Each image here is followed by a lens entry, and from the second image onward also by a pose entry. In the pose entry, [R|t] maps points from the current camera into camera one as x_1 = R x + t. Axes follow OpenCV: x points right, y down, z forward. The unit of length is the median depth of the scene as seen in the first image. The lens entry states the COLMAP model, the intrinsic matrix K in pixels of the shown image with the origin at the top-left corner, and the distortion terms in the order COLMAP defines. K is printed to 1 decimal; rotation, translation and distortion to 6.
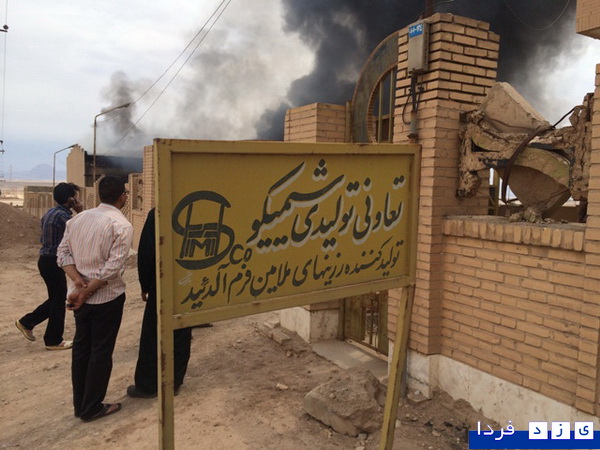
lens RADIAL K [[527.5, 0, 300.0], [0, 527.5, 237.3], [0, 0, 1]] dist [0.086353, -0.094446]
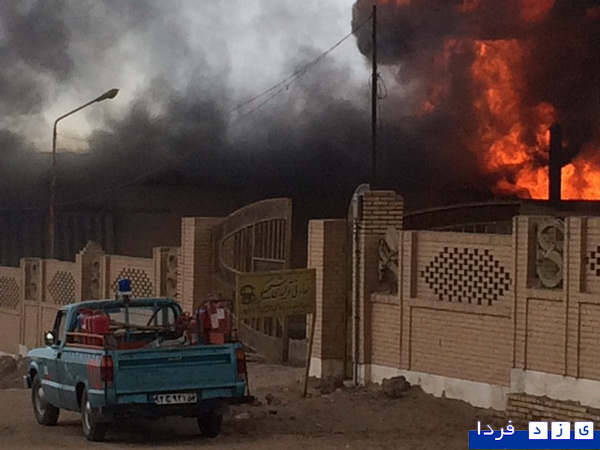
lens RADIAL K [[2606.2, 0, 300.0], [0, 2606.2, 225.0], [0, 0, 1]] dist [0.071094, 1.306974]
pose [[0.984410, -0.022212, -0.174480, 1.716133], [0.007261, 0.996280, -0.085864, 0.542224], [0.175738, 0.083258, 0.980910, -8.591327]]
